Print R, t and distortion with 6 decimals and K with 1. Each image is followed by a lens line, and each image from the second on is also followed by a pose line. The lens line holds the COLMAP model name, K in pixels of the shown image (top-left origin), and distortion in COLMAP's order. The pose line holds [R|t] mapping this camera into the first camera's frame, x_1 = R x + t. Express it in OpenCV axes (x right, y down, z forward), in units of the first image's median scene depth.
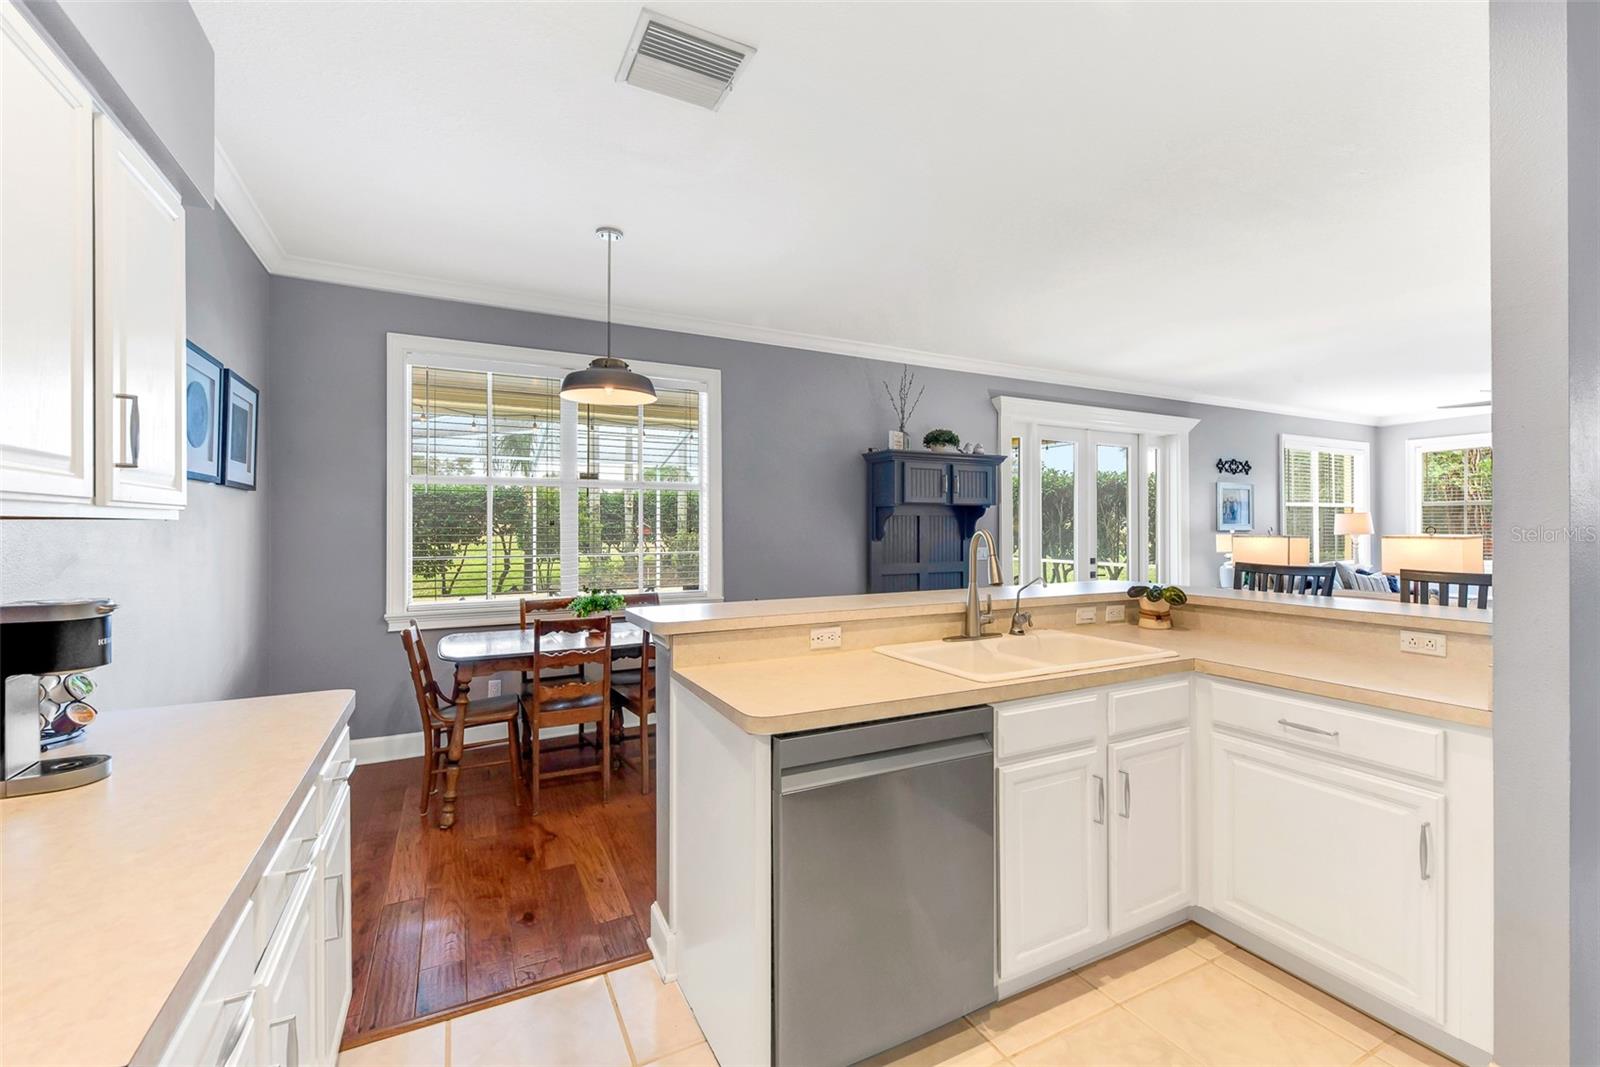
lens RADIAL K [[671.0, 0, 800.0], [0, 671.0, 533.5], [0, 0, 1]] dist [0.000784, -0.000081]
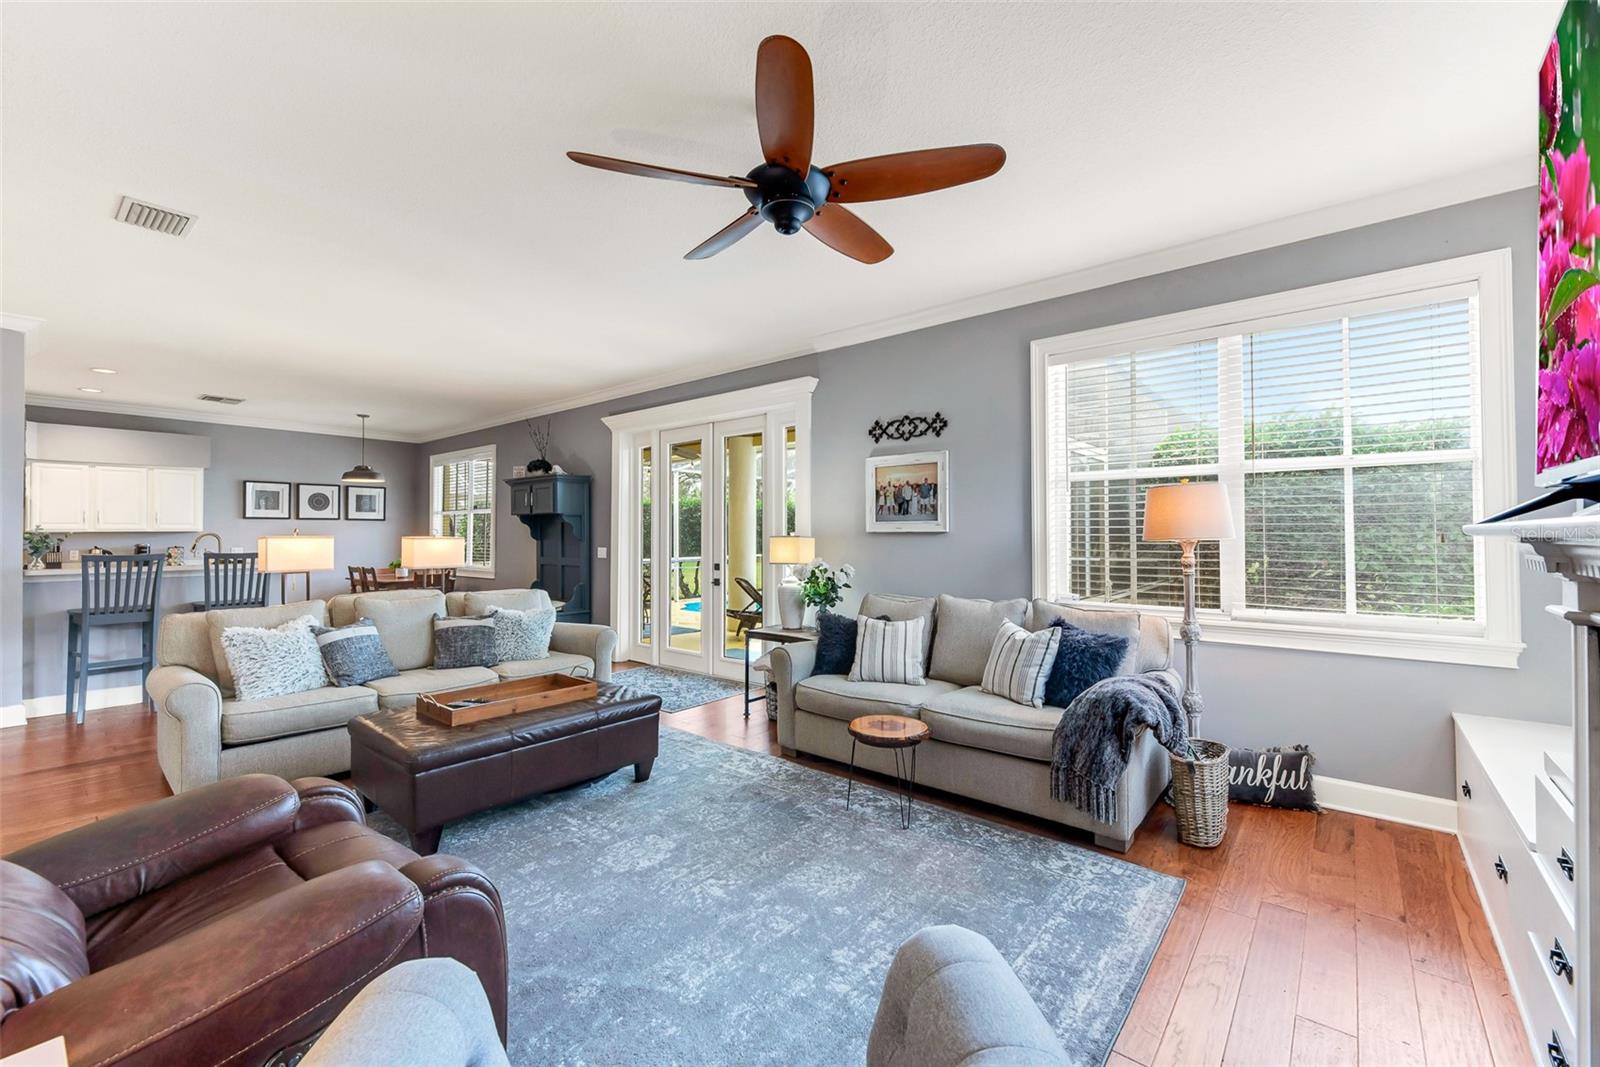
lens RADIAL K [[671.0, 0, 800.0], [0, 671.0, 533.5], [0, 0, 1]] dist [0.000784, -0.000081]
pose [[0.395590, -0.005270, -0.918412, 1.627452], [-0.005344, 0.999953, -0.008040, 0.003246], [0.918412, 0.008088, 0.395543, 0.928639]]
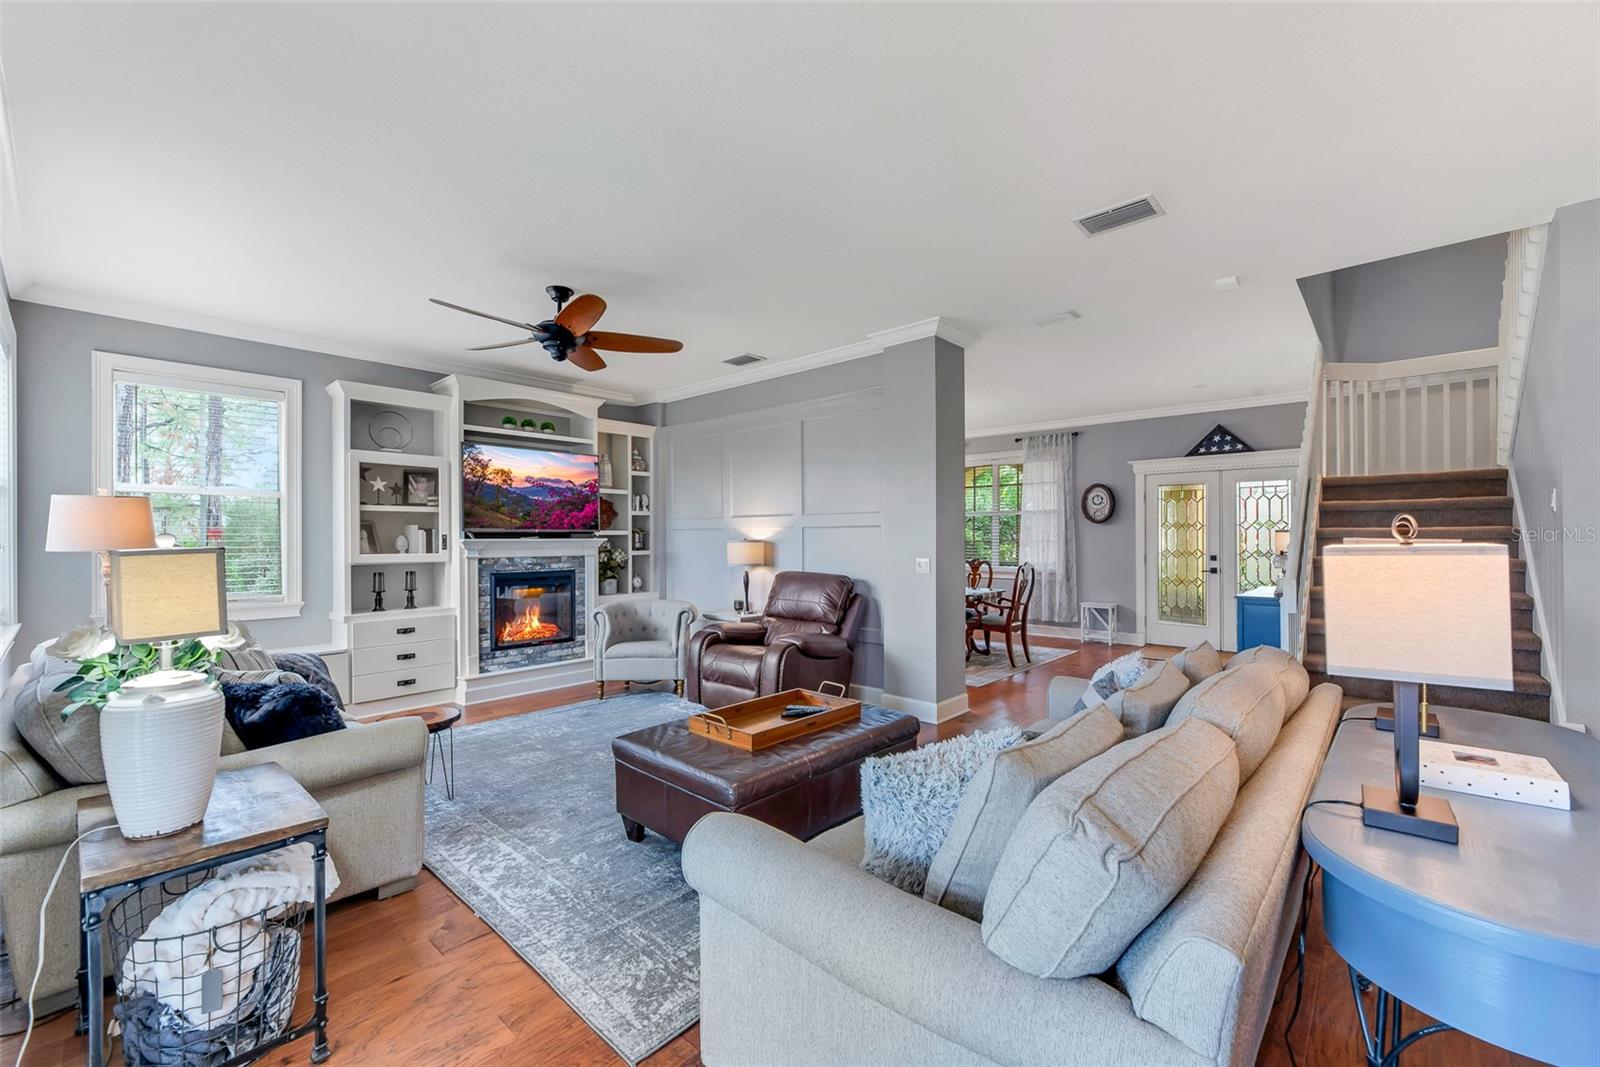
lens RADIAL K [[654.2, 0, 793.9], [0, 654.2, 538.6], [0, 0, 1]] dist [0.000200, -0.000014]
pose [[-0.362543, 0.006637, 0.931943, 0.459545], [0.015799, 0.999875, -0.000975, 0.001983], [-0.931833, 0.014370, -0.362603, 1.113464]]
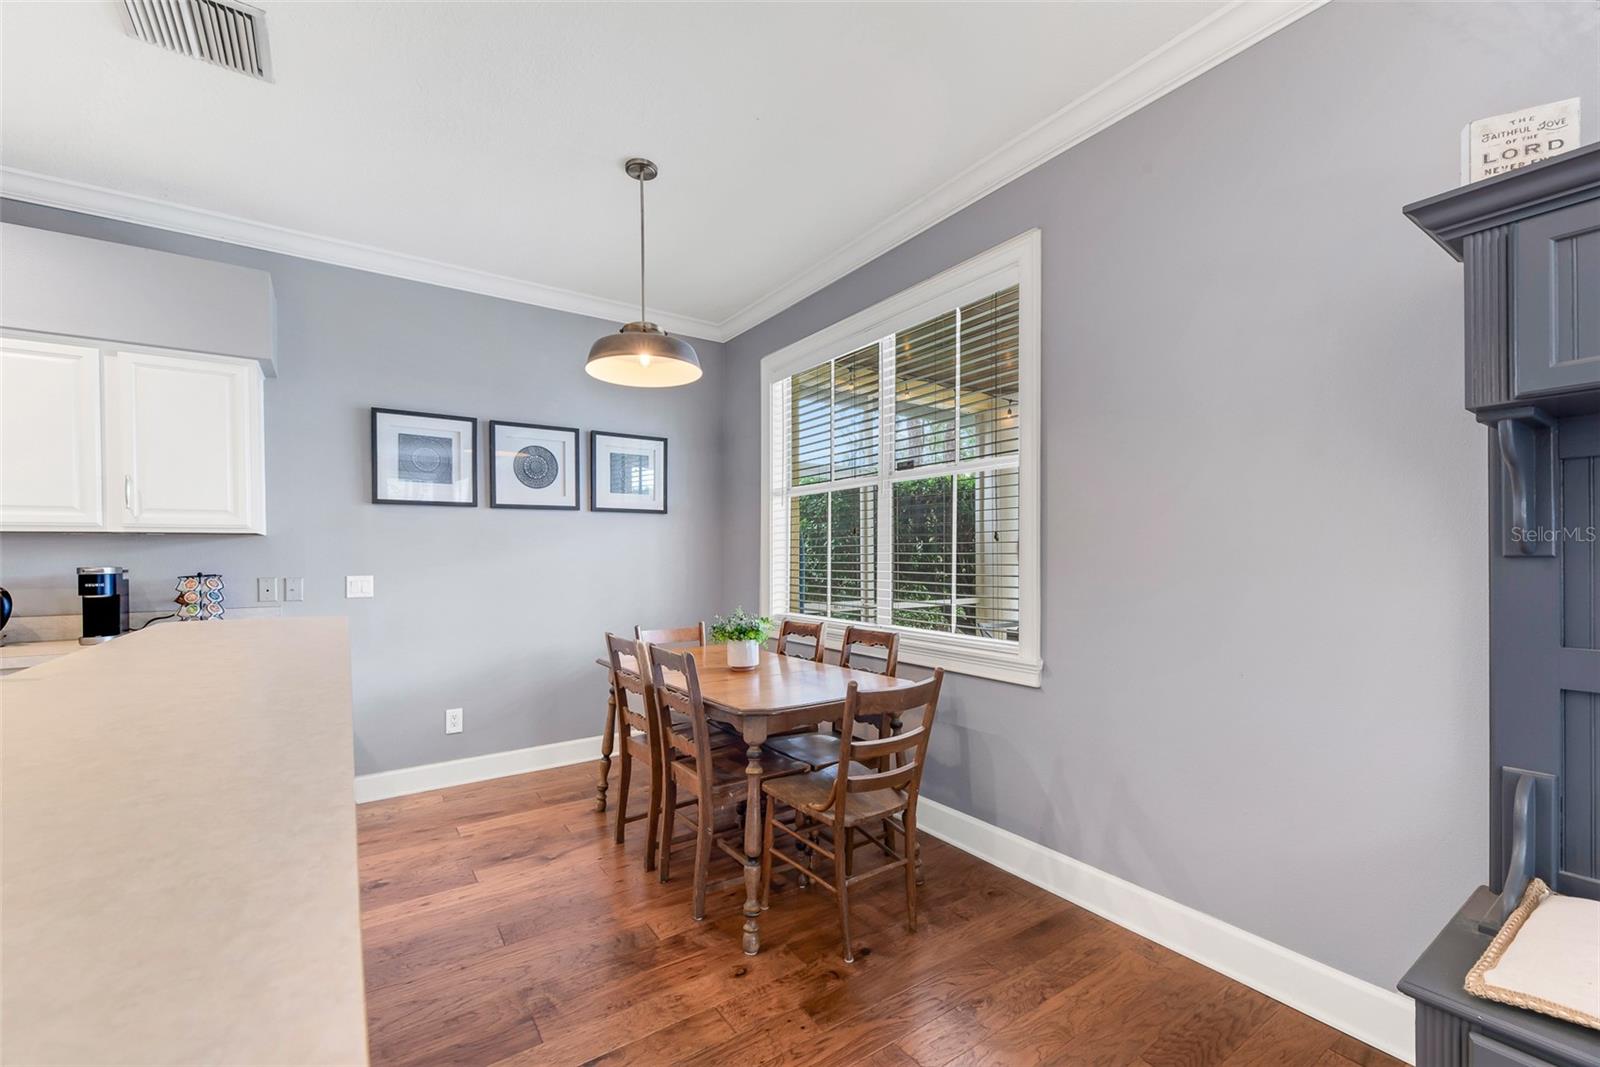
lens RADIAL K [[660.2, 0, 795.0], [0, 660.2, 559.9], [0, 0, 1]] dist [-0.000435, -0.000178]
pose [[0.137617, 0.008637, -0.990448, 0.319932], [-0.005573, 0.999953, 0.007945, 0.009204], [0.990470, 0.004427, 0.137659, 0.658258]]
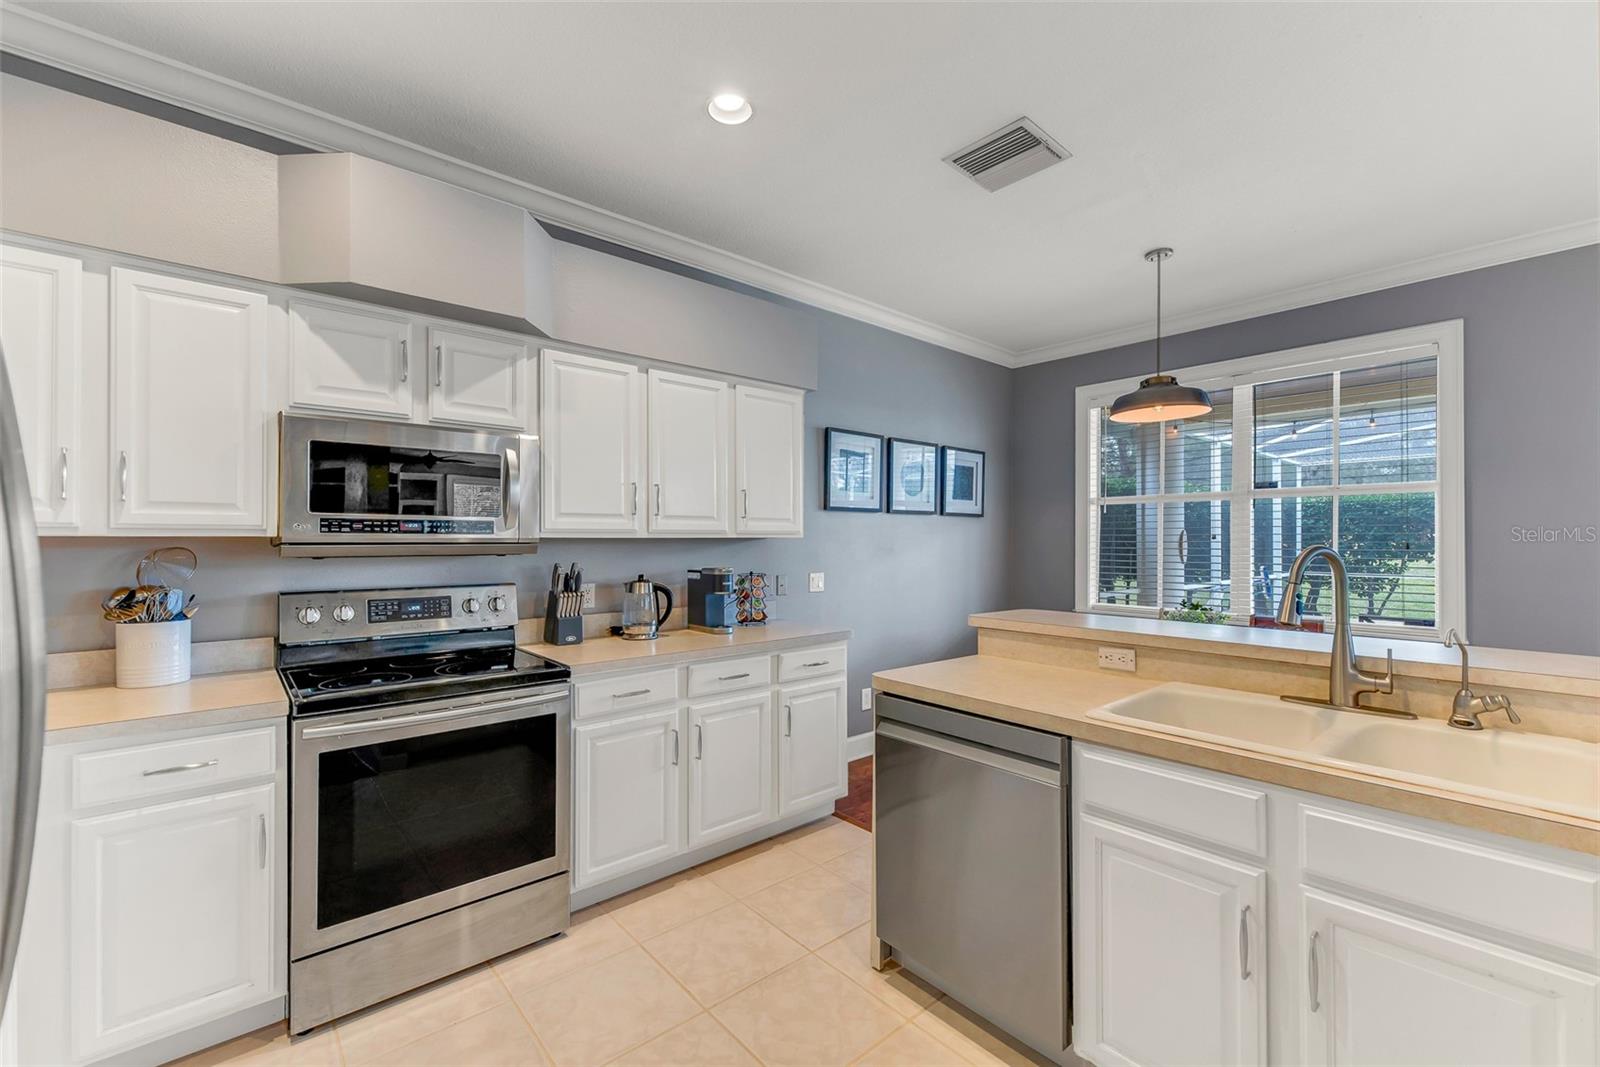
lens RADIAL K [[654.2, 0, 793.9], [0, 654.2, 538.6], [0, 0, 1]] dist [0.000200, -0.000014]
pose [[0.243774, -0.002340, -0.969829, 0.330948], [-0.009354, 0.999945, -0.004764, -0.002238], [0.969787, 0.010233, 0.243739, 0.132242]]
